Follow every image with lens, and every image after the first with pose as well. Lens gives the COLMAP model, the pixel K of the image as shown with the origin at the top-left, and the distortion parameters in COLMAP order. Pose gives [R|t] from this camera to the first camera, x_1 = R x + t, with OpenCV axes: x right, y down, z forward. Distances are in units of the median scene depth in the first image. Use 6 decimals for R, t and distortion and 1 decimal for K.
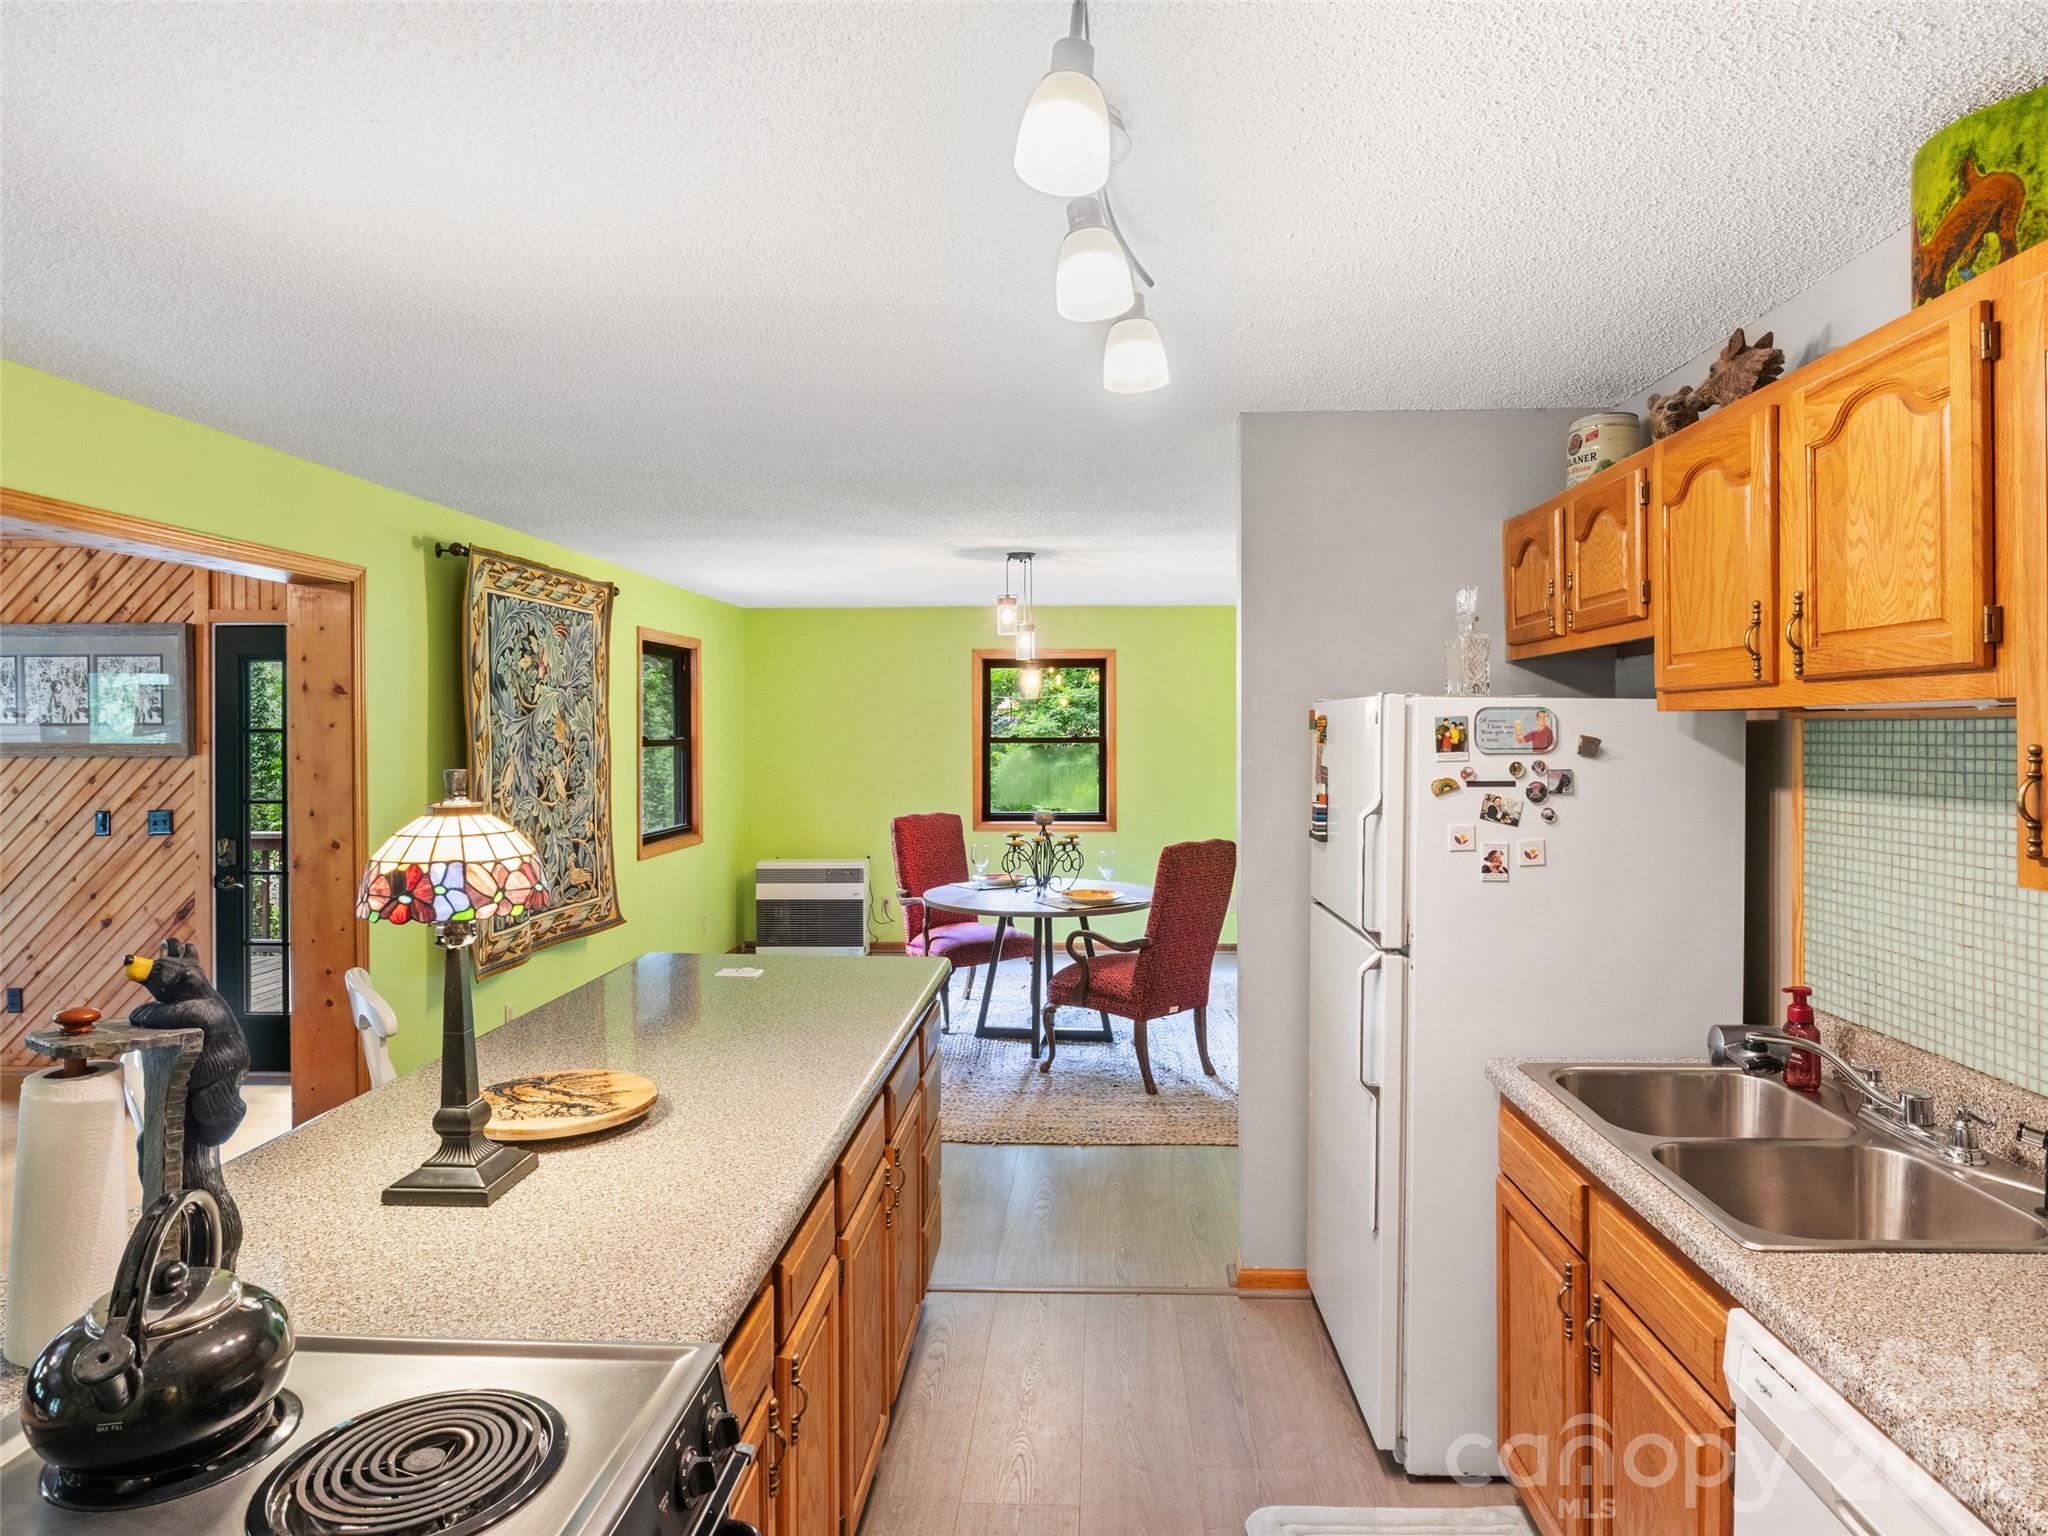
lens RADIAL K [[1170.5, 0, 1071.3], [0, 1170.5, 741.1], [0, 0, 1]] dist [-0.007425, 0.000990]
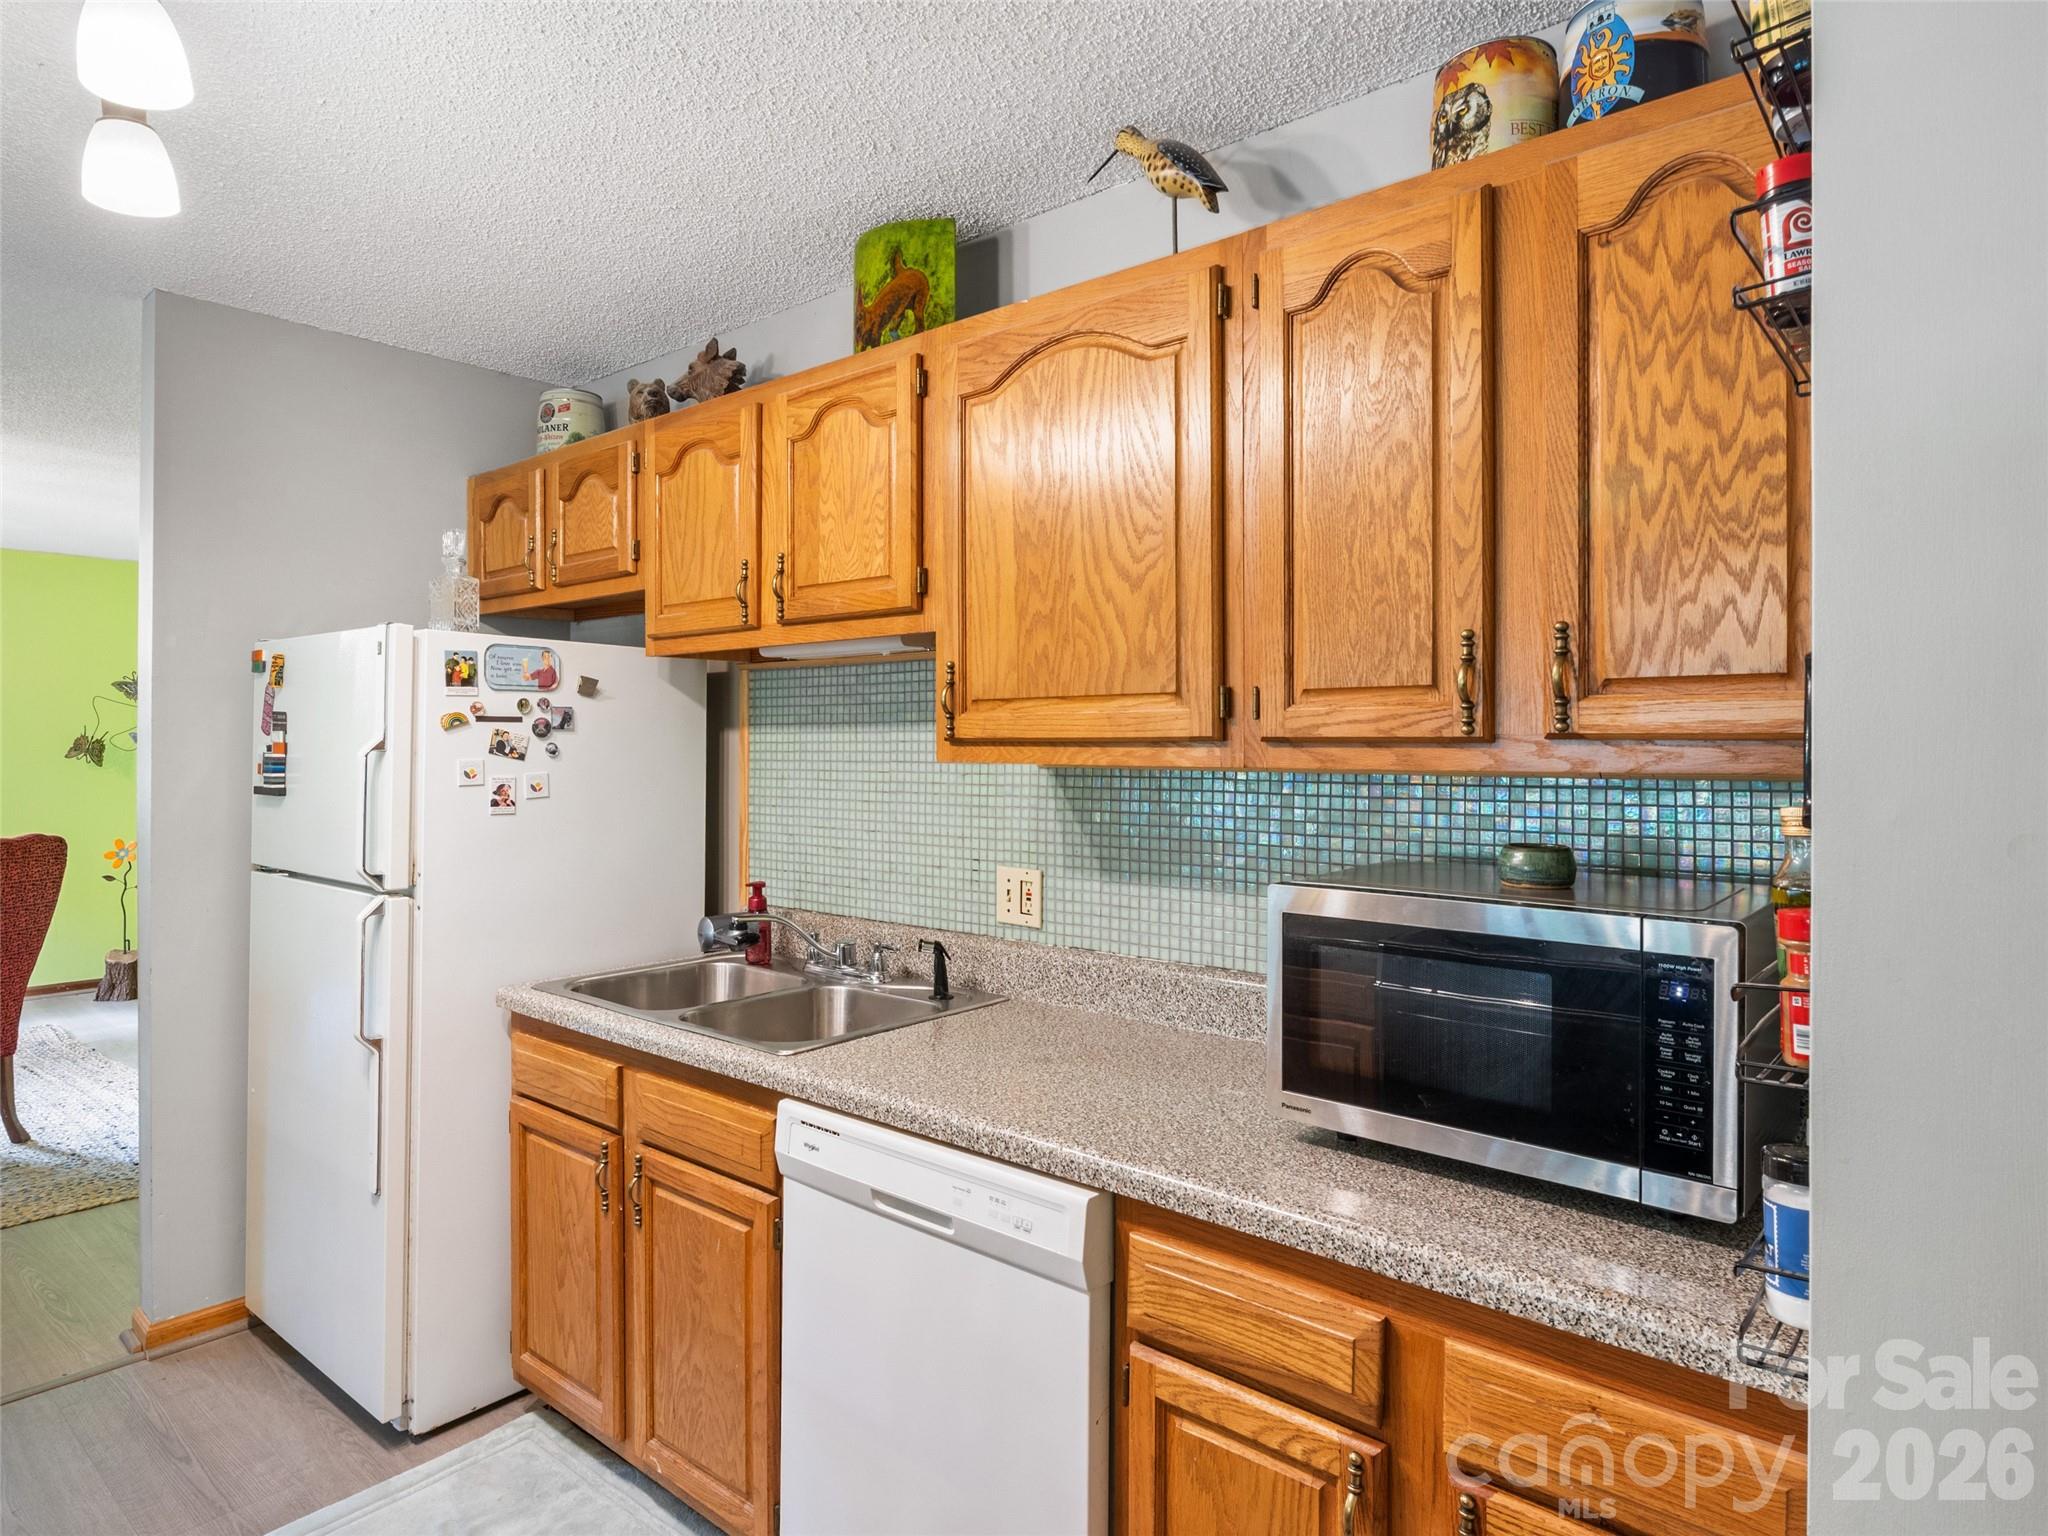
lens RADIAL K [[1170.5, 0, 1024.8], [0, 1170.5, 750.2], [0, 0, 1]] dist [-0.007425, 0.000990]
pose [[0.621983, -0.001728, 0.783029, -0.170524], [0.004391, 0.999990, -0.001282, 0.073087], [-0.783019, 0.004236, 0.621984, 0.002992]]
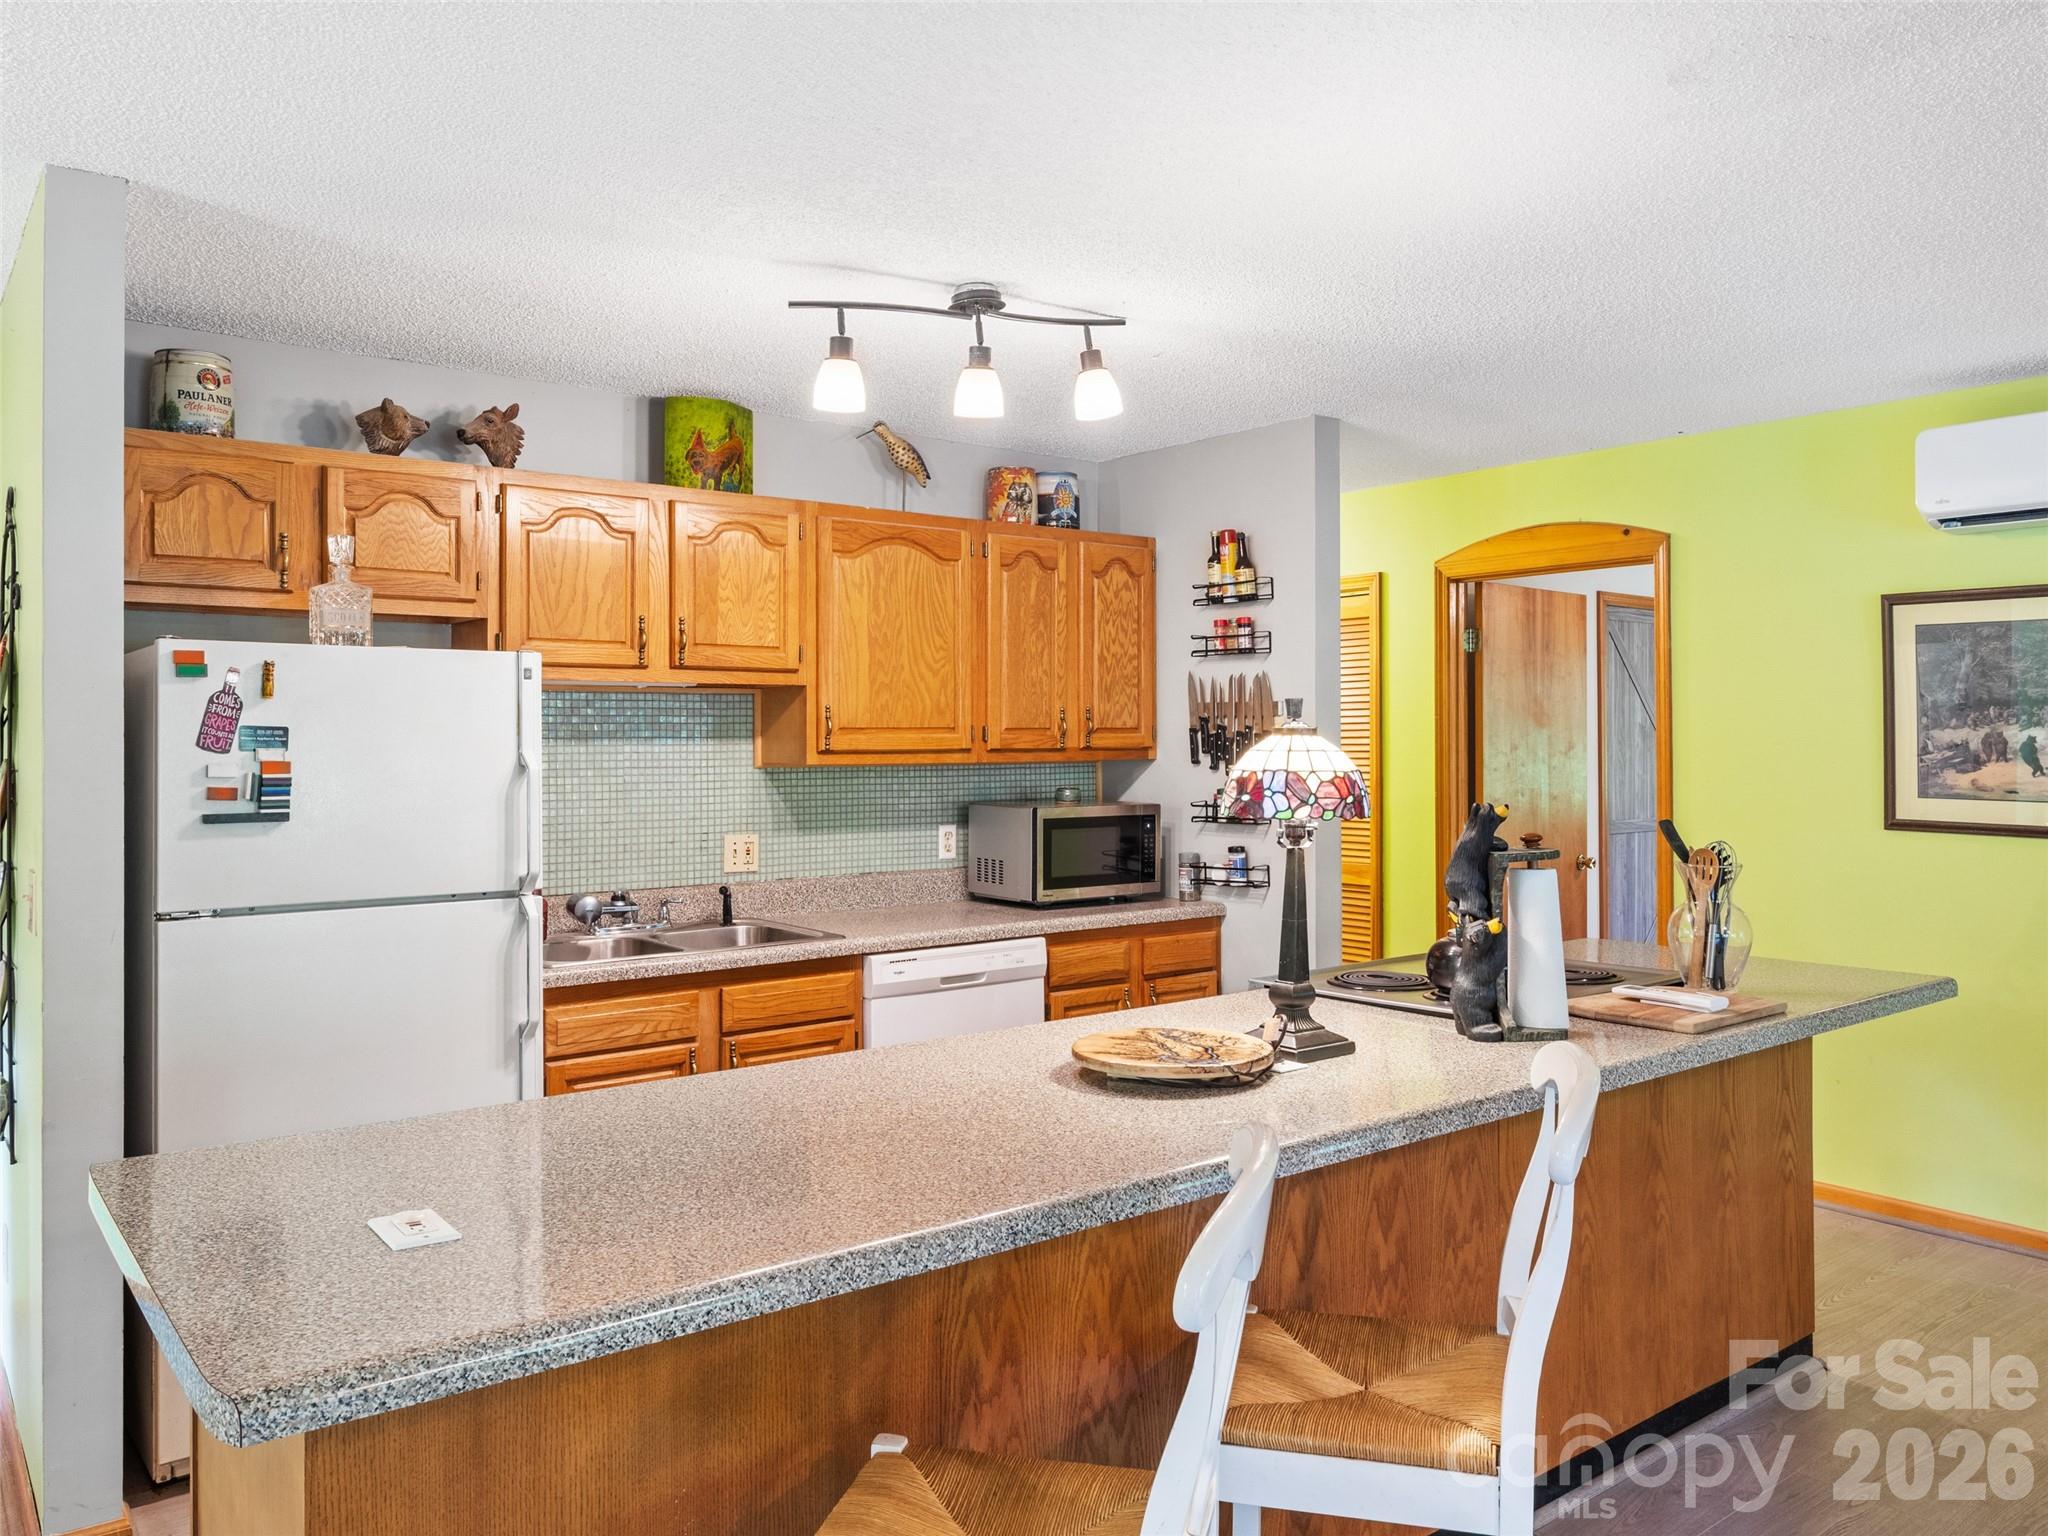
lens RADIAL K [[1471.5, 0, 1015.1], [0, 1471.5, 753.5], [0, 0, 1]] dist [-0.001299, -0.000247]
pose [[-0.629168, -0.004724, 0.777255, -1.159701], [0.011132, 0.999824, 0.015088, 0.040111], [-0.777190, 0.018145, -0.629004, 1.650283]]
